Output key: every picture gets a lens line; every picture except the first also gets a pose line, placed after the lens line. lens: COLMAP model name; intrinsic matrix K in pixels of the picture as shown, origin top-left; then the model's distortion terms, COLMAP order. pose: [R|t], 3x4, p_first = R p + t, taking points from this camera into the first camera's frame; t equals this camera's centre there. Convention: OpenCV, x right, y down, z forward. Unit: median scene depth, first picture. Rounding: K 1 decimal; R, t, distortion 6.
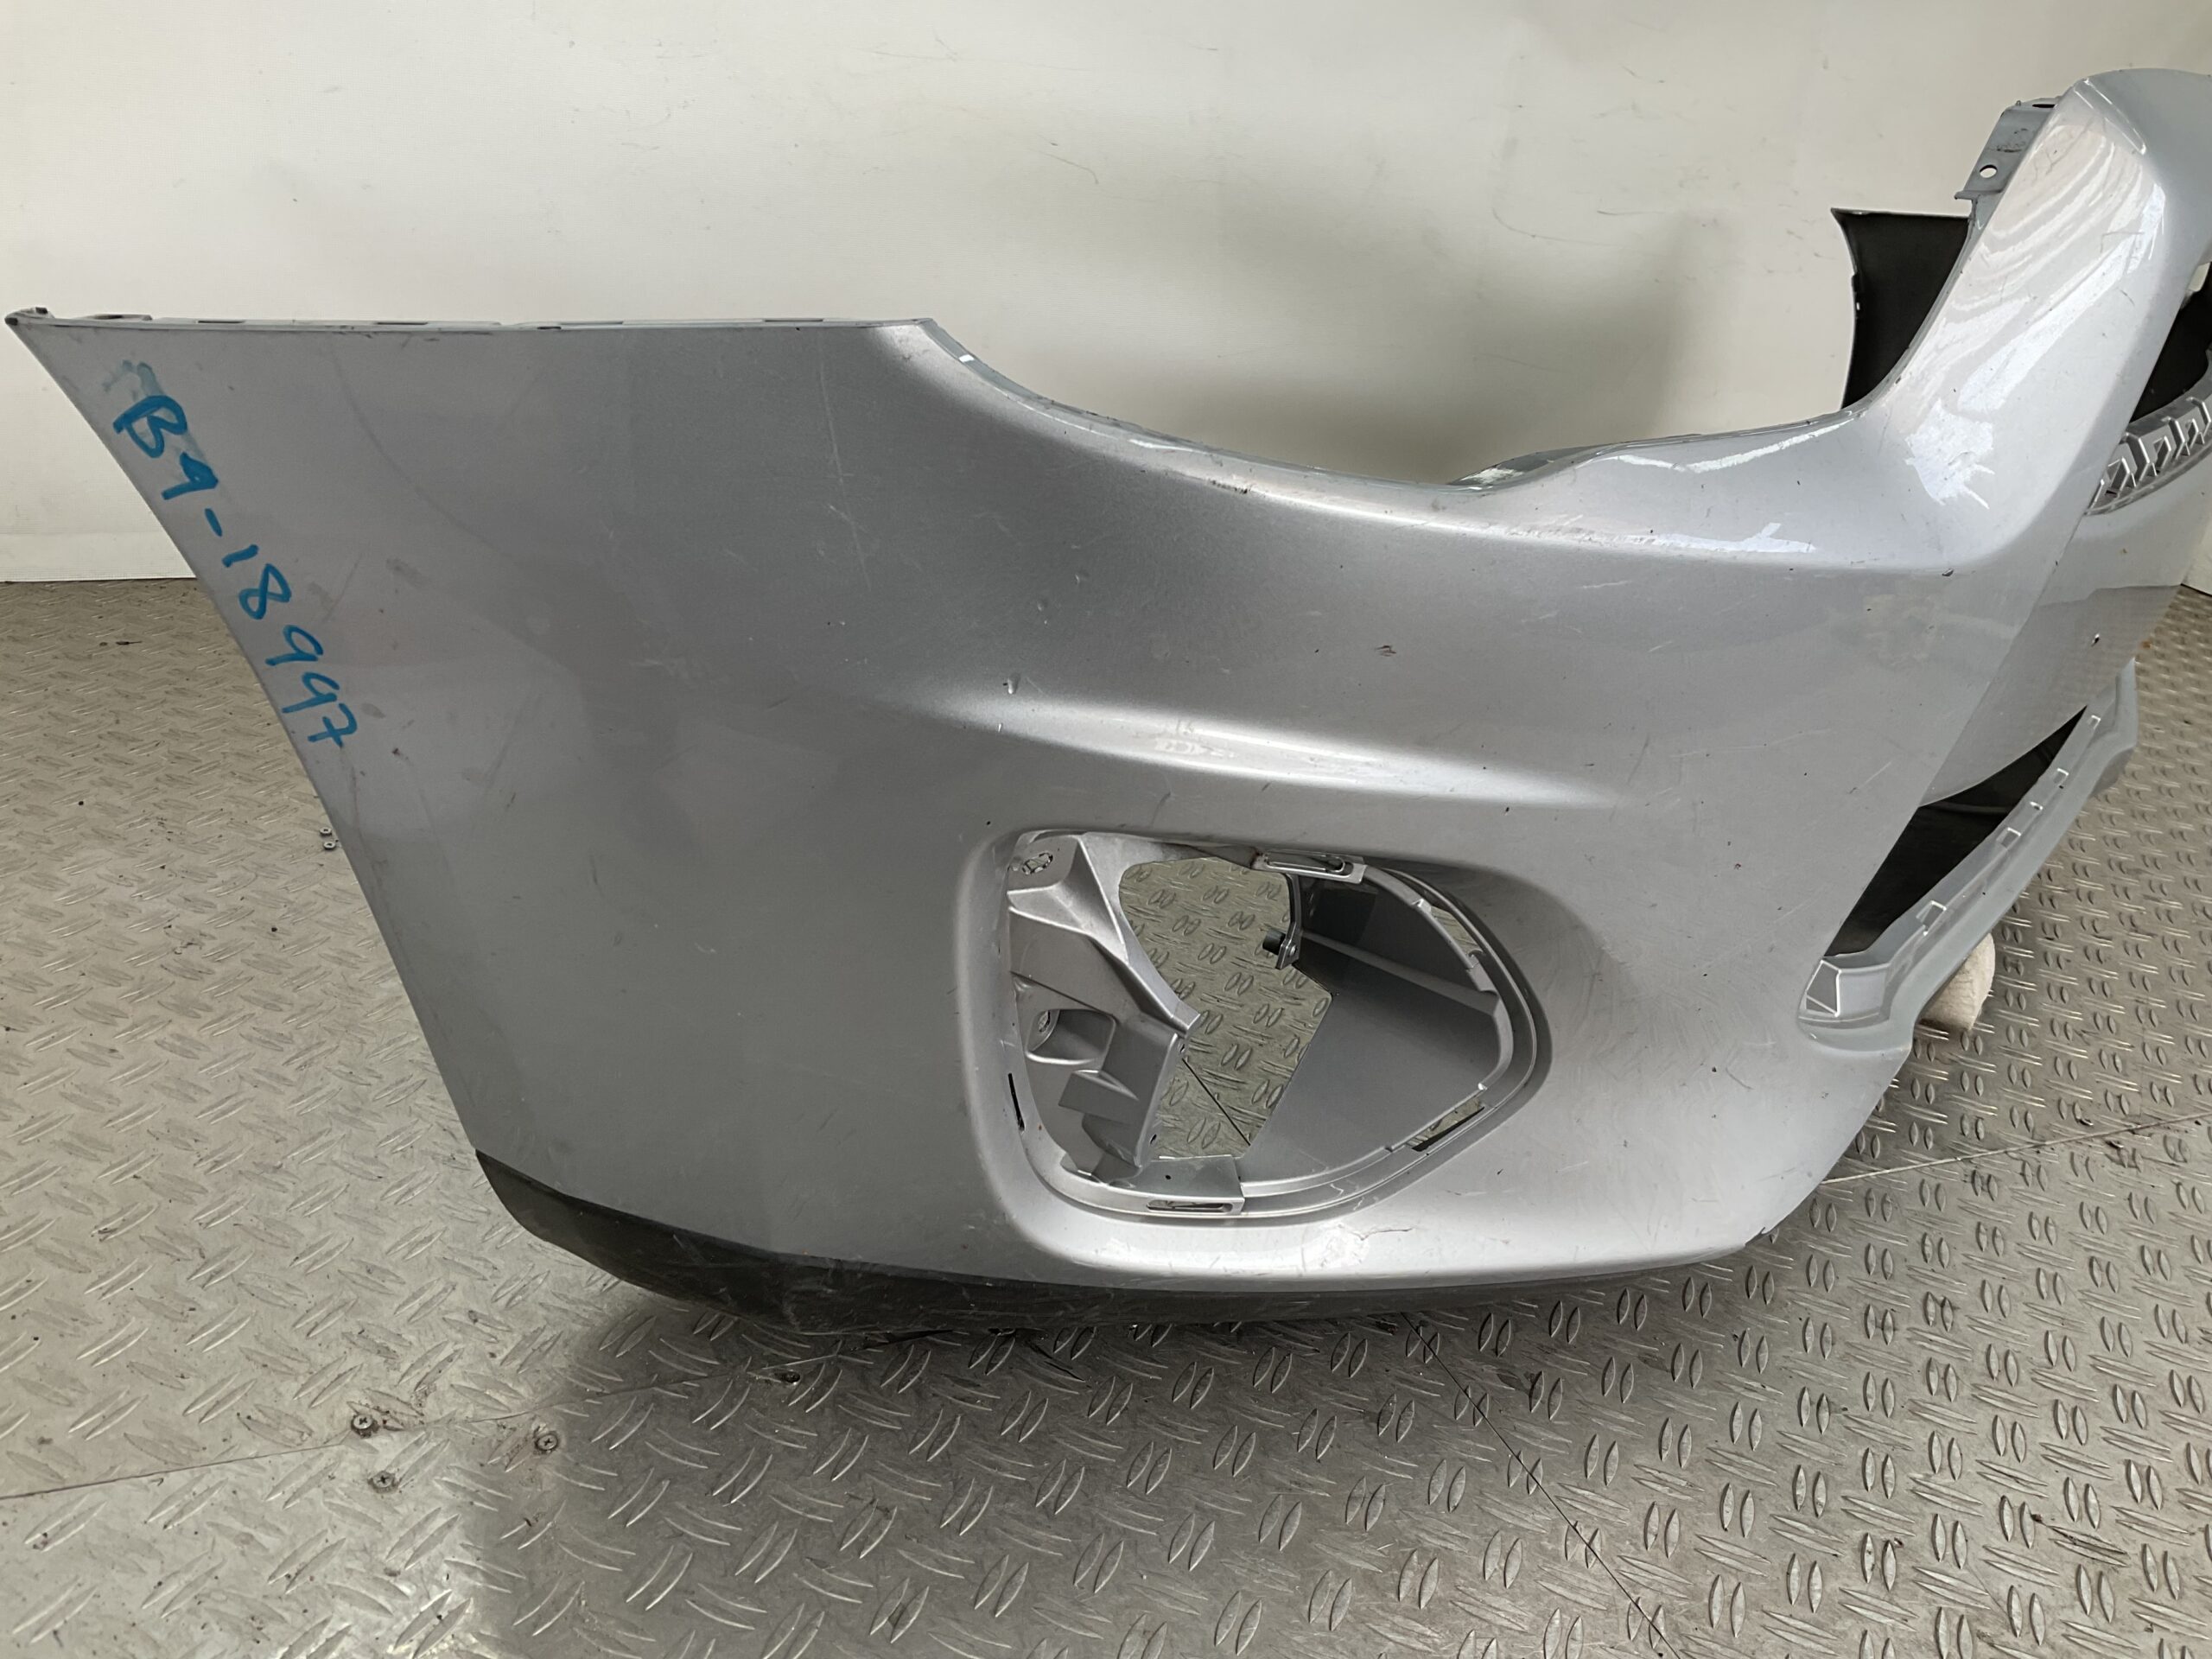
lens RADIAL K [[1830.3, 0, 1106.0], [0, 1830.3, 829.5], [0, 0, 1]] dist [0.112967, -0.207261]
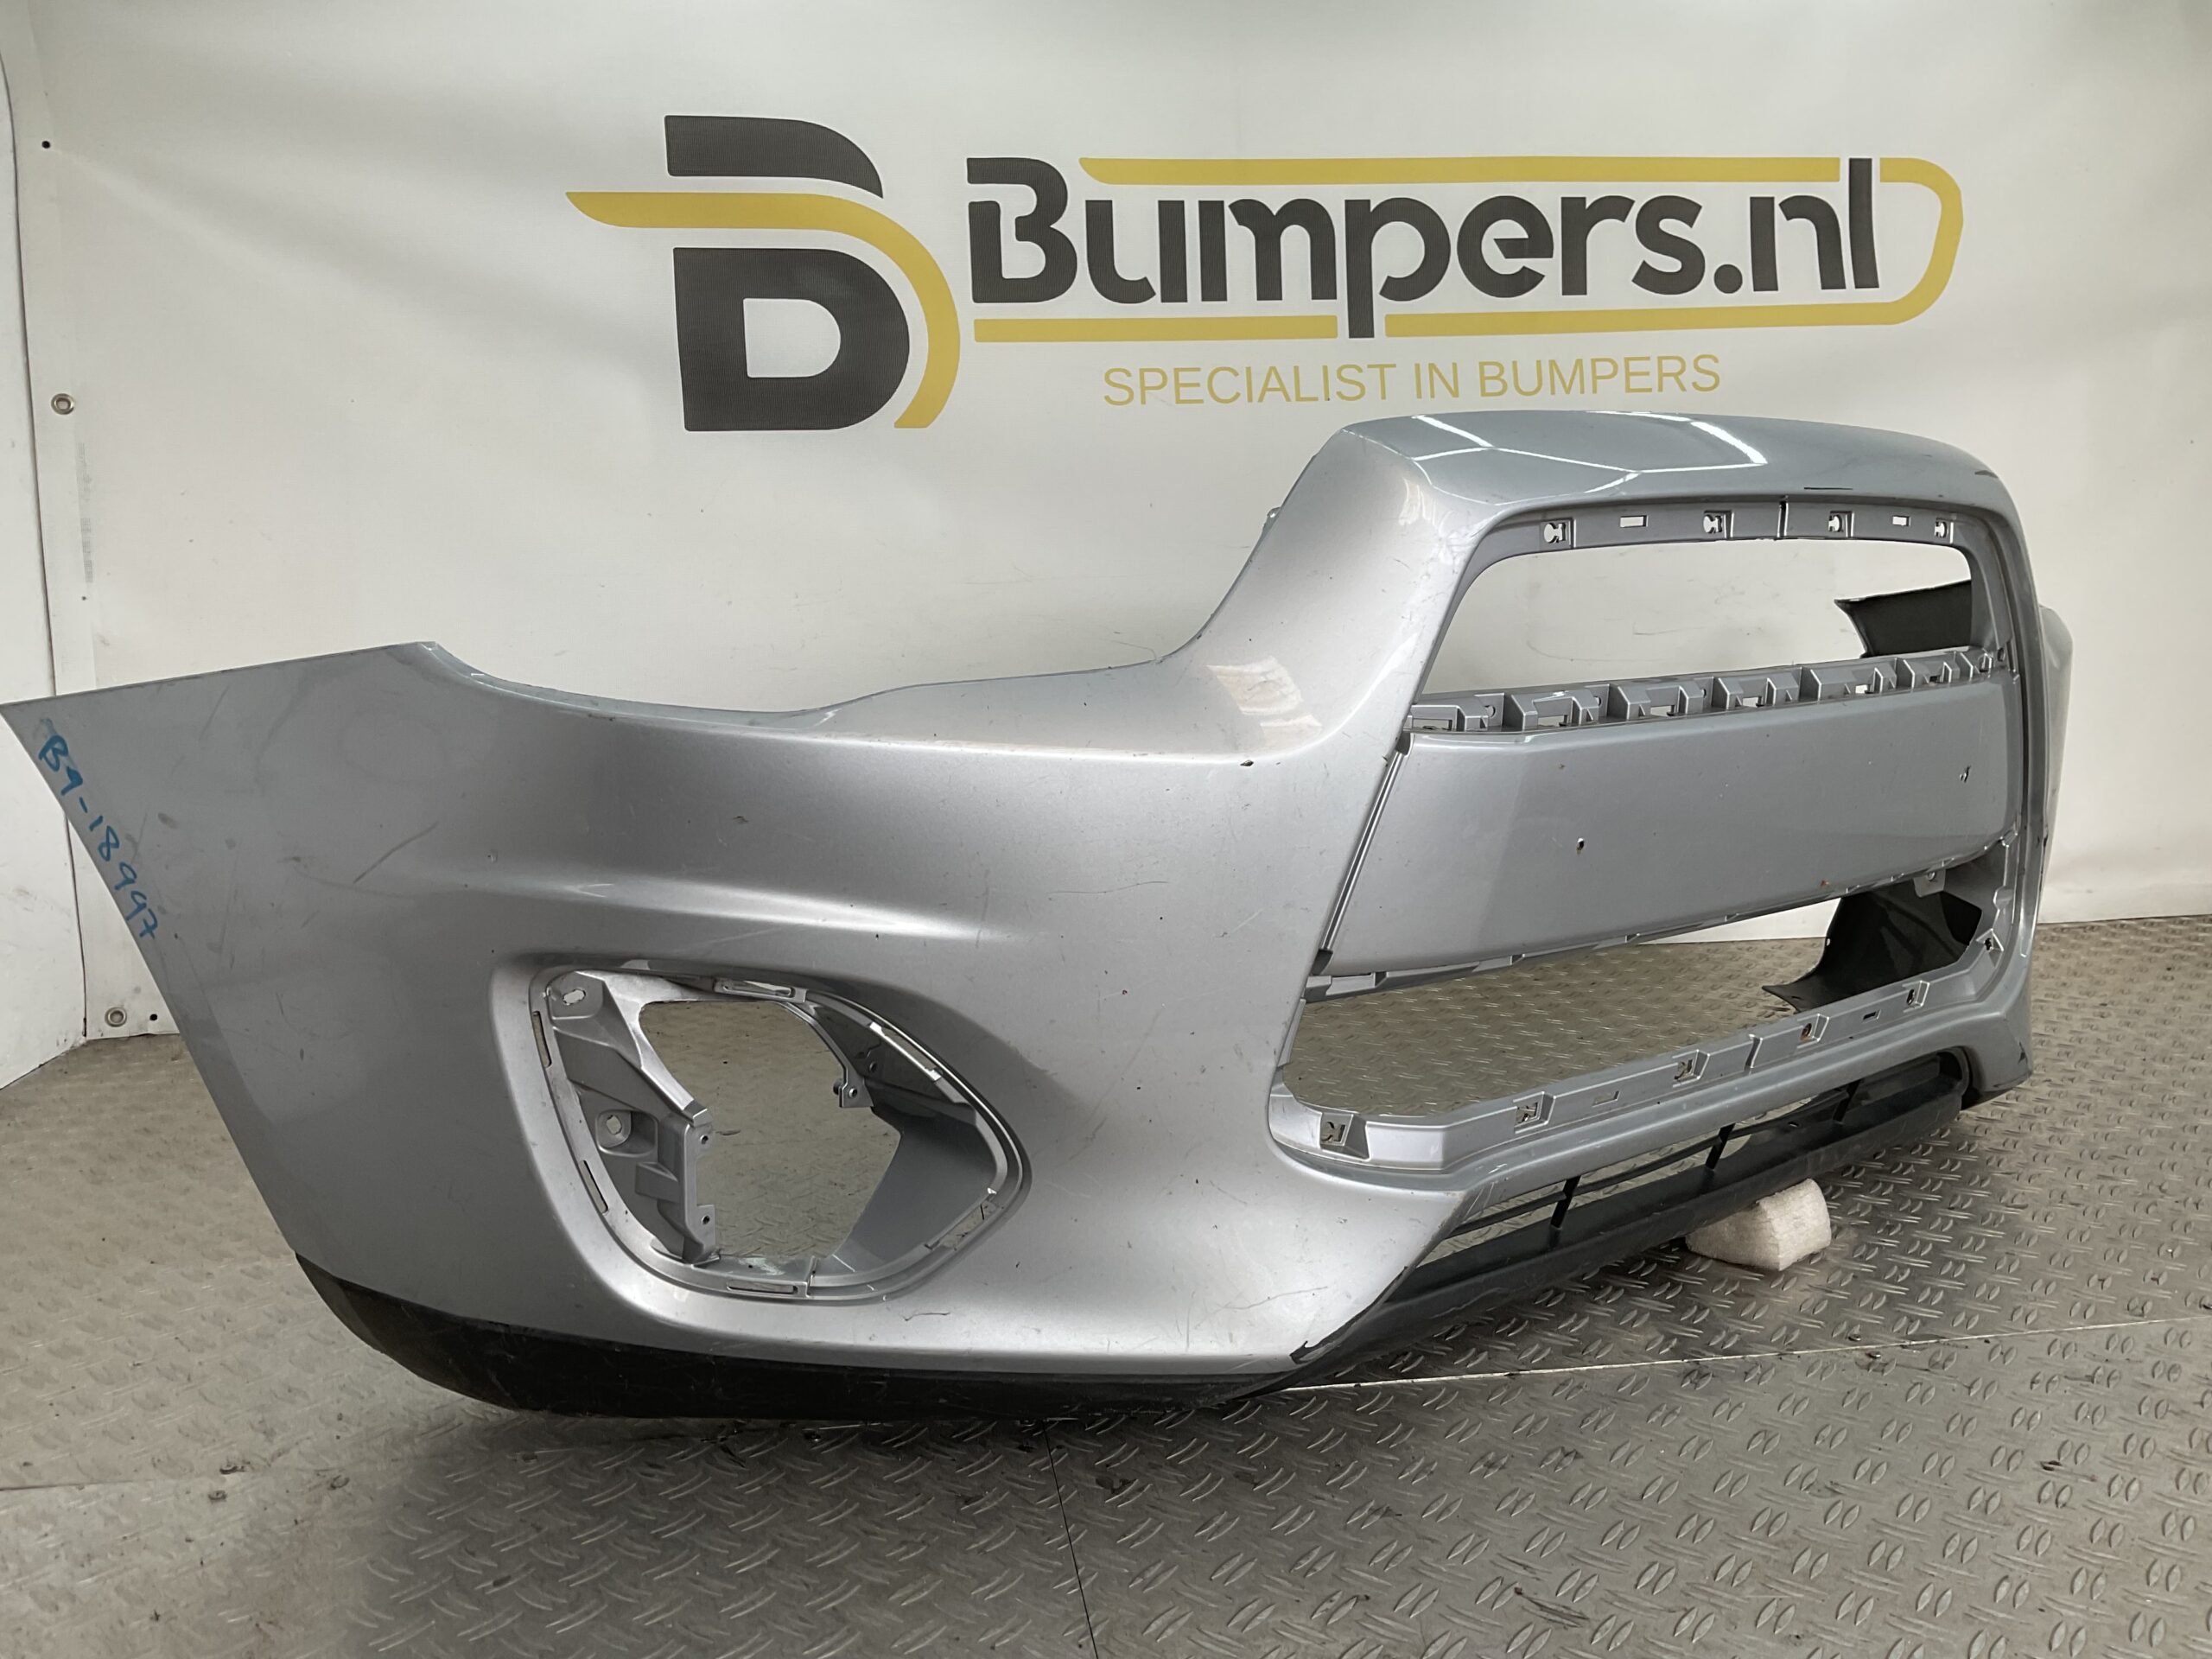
lens RADIAL K [[1853.2, 0, 1106.0], [0, 1853.2, 829.5], [0, 0, 1]] dist [0.086569, -0.143758]
pose [[0.955820, -0.101381, -0.275916, 0.731053], [0.015417, 0.954641, -0.297361, 0.313533], [0.293548, 0.279970, 0.914028, -0.260532]]
